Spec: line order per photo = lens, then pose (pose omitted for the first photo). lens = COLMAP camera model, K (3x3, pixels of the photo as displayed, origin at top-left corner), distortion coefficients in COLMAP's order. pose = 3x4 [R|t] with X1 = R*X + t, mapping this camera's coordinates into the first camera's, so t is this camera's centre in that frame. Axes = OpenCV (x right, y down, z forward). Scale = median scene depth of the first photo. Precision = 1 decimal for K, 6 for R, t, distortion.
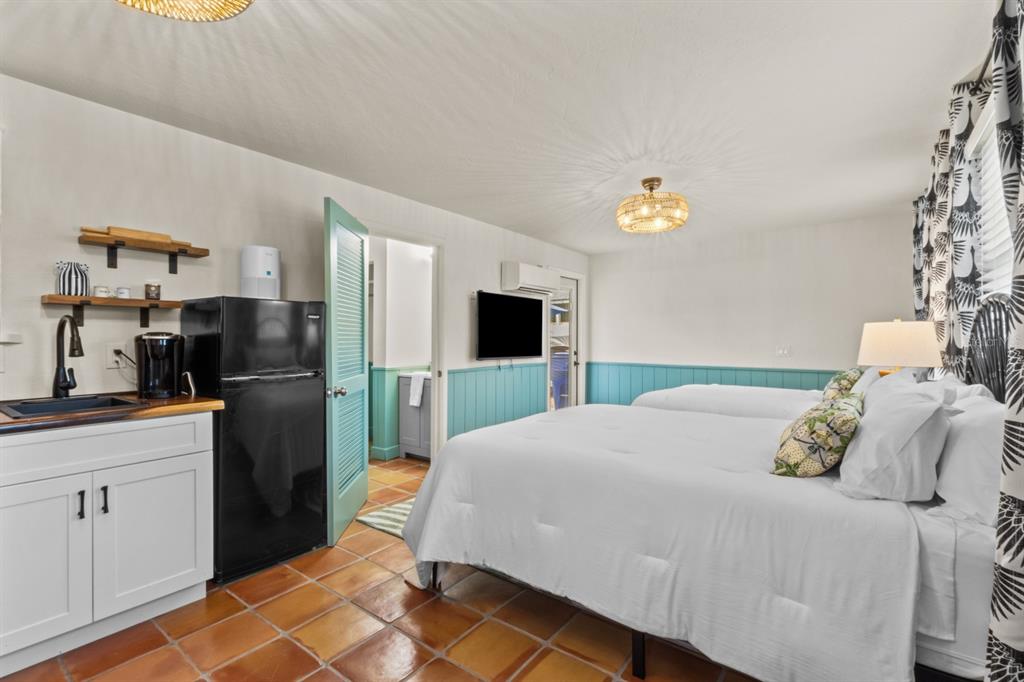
lens RADIAL K [[476.0, 0, 510.0], [0, 476.0, 335.3], [0, 0, 1]] dist [0.003064, 0.000397]
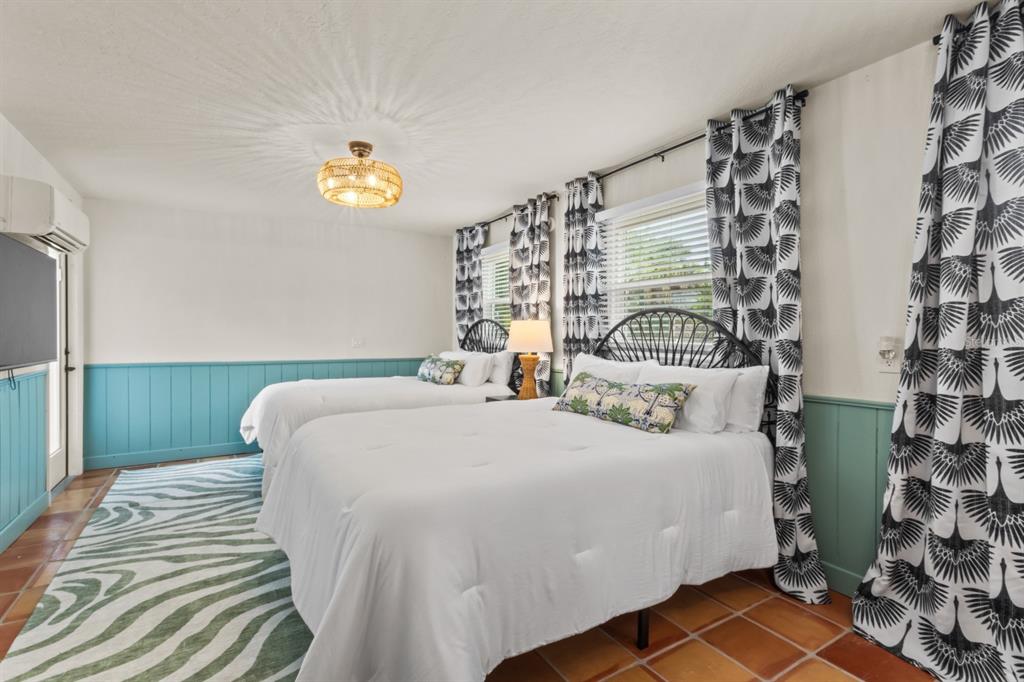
lens RADIAL K [[476.0, 0, 510.0], [0, 476.0, 335.3], [0, 0, 1]] dist [0.003064, 0.000397]
pose [[0.358920, -0.003133, 0.933363, -0.745828], [-0.016003, 0.999827, 0.009510, 0.005119], [-0.933231, -0.018350, 0.358807, 0.806484]]
